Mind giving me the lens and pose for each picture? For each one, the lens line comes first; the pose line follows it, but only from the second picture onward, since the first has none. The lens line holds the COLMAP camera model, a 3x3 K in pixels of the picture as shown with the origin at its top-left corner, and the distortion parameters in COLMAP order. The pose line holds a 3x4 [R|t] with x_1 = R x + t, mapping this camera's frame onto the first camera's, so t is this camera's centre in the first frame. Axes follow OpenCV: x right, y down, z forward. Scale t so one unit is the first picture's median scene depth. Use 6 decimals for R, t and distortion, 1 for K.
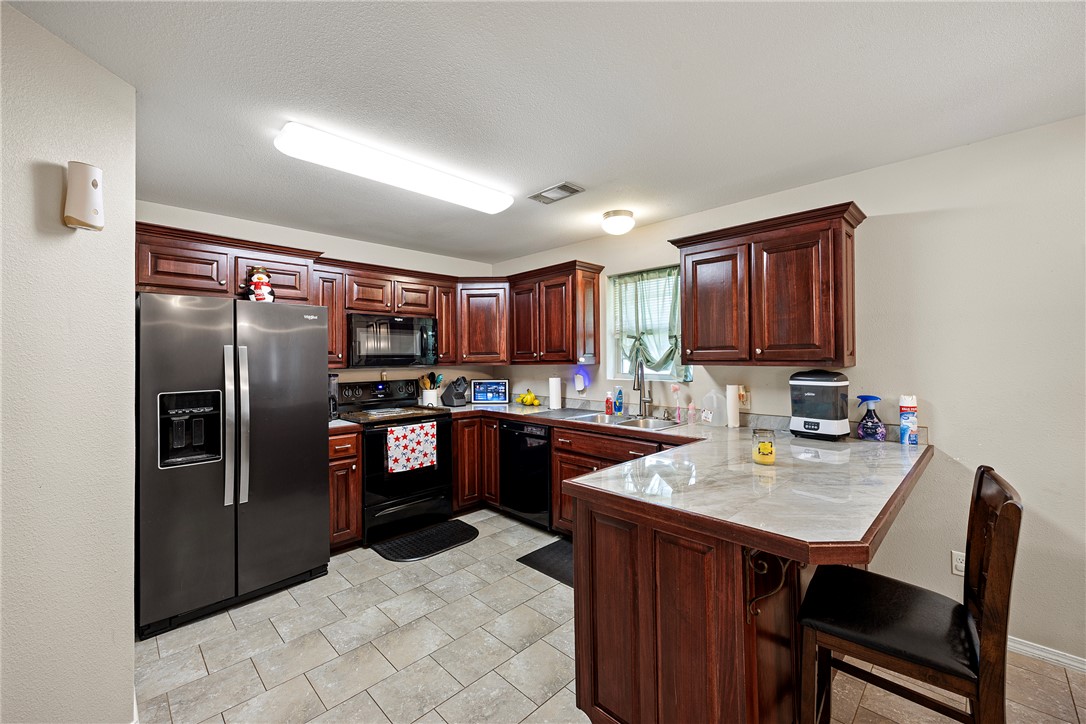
lens RADIAL K [[432.2, 0, 550.3], [0, 432.2, 351.8], [0, 0, 1]] dist [0.008505, -0.002295]
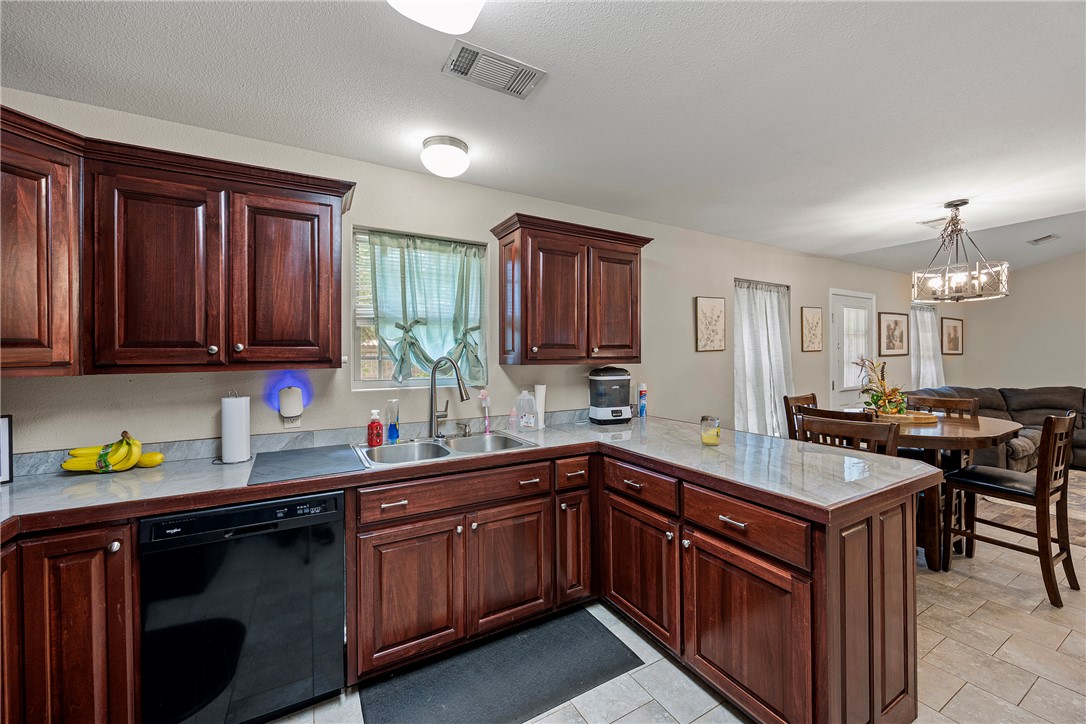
lens RADIAL K [[416.4, 0, 542.5], [0, 416.4, 359.3], [0, 0, 1]] dist [-0.002433, -0.000137]
pose [[0.281336, -0.000689, 0.959609, -0.415330], [-0.010197, 0.999941, 0.003707, 0.014523], [-0.959555, -0.010828, 0.281312, 0.642931]]
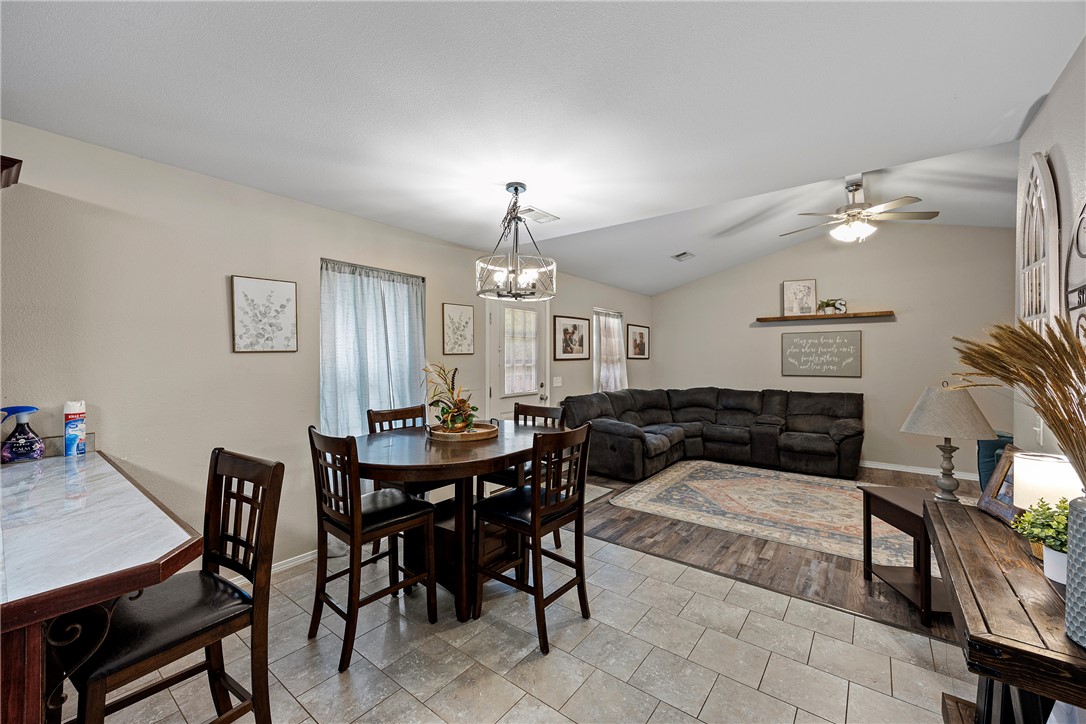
lens RADIAL K [[432.2, 0, 542.5], [0, 432.2, 362.7], [0, 0, 1]] dist [0.008505, -0.002295]
pose [[-0.115932, -0.003714, 0.993250, -0.132842], [-0.015080, 0.999884, 0.001979, 0.002637], [-0.993143, -0.014749, -0.115974, 0.098887]]
